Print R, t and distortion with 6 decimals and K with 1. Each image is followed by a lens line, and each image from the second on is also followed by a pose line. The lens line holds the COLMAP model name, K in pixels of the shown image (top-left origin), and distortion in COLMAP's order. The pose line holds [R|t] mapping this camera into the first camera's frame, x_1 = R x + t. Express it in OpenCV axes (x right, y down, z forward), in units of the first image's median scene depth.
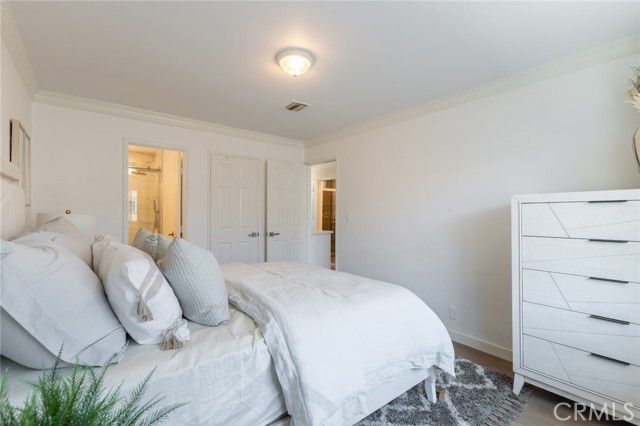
lens RADIAL K [[275.3, 0, 320.7], [0, 275.3, 213.7], [0, 0, 1]] dist [-0.001956, 0.001950]
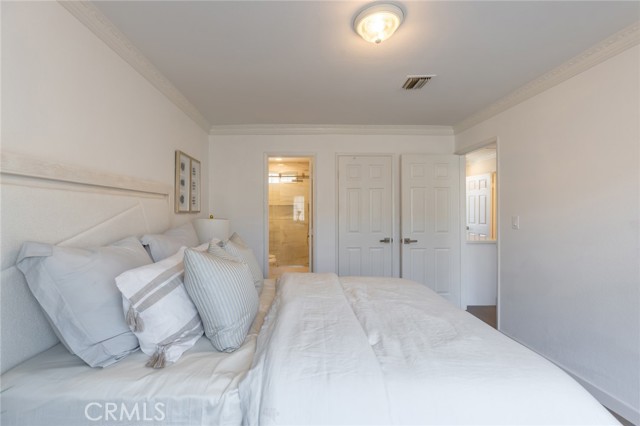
lens RADIAL K [[275.3, 0, 319.1], [0, 275.3, 211.2], [0, 0, 1]] dist [-0.001956, 0.001950]
pose [[0.788694, -0.005062, -0.614765, 0.249055], [-0.000030, 0.999966, -0.008273, -0.020768], [0.614786, 0.006543, 0.788667, 0.297726]]
